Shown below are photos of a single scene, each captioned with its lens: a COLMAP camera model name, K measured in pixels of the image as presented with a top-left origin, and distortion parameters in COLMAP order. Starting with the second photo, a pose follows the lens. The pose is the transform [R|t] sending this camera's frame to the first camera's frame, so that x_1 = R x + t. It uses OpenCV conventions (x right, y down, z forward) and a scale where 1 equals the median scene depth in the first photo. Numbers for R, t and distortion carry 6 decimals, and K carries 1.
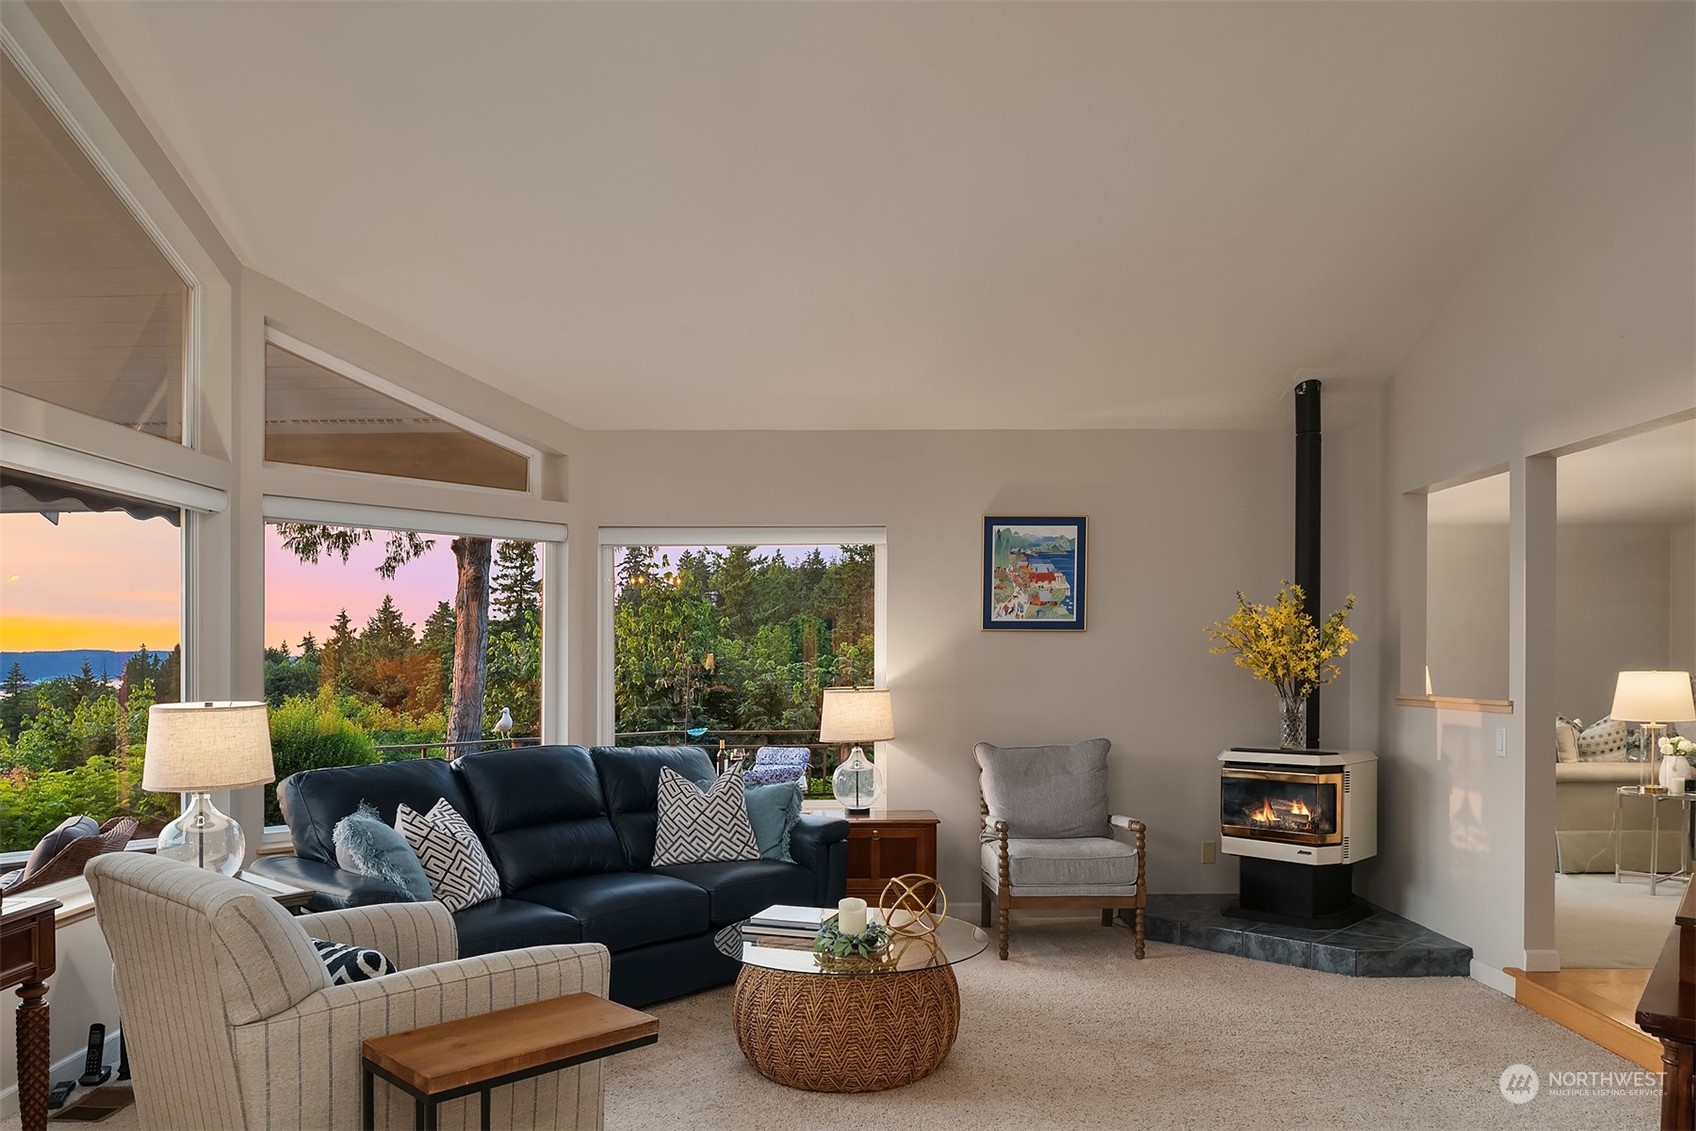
lens RADIAL K [[1176.3, 0, 848.0], [0, 1176.3, 565.5], [0, 0, 1]] dist [0.004473, 0.000304]
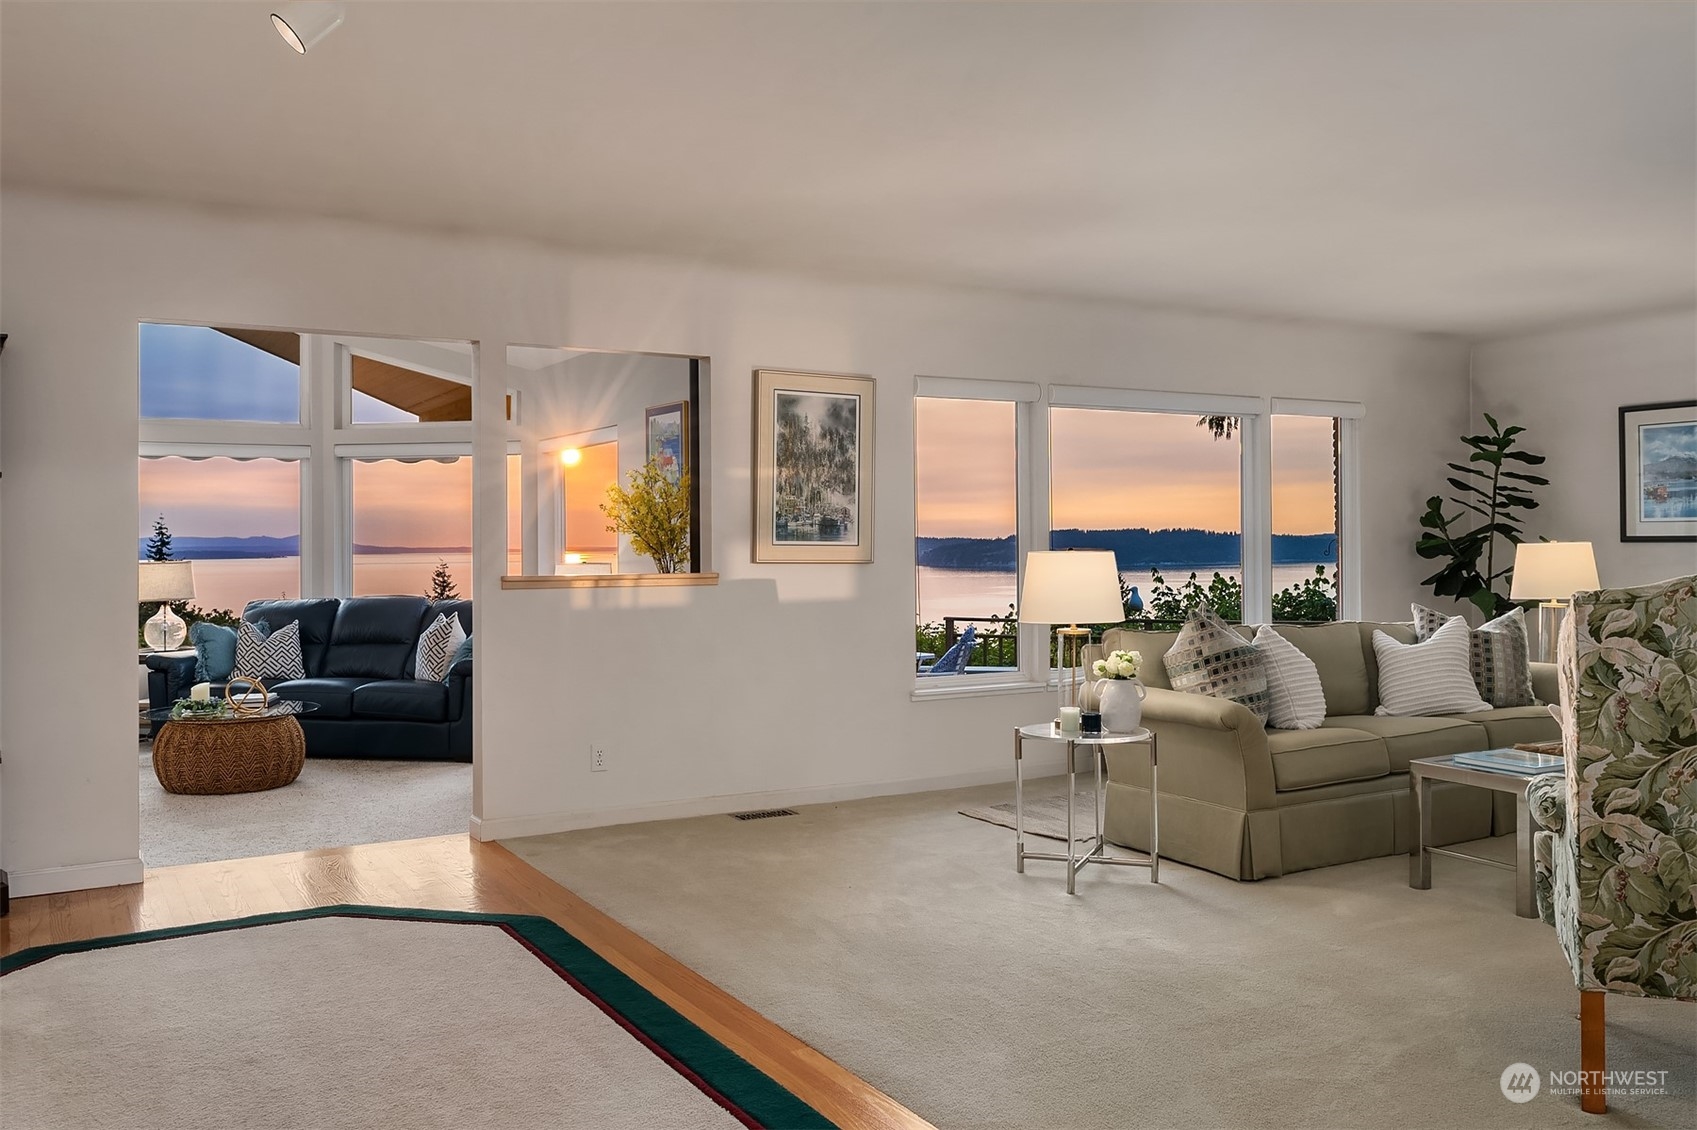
lens RADIAL K [[1411.1, 0, 855.4], [0, 1411.1, 524.5], [0, 0, 1]] dist [-0.015237, -0.008107]
pose [[0.503849, -0.012757, -0.863697, 0.333293], [0.074531, 0.996804, 0.028756, 0.011053], [0.860570, -0.078861, 0.503190, 0.123646]]
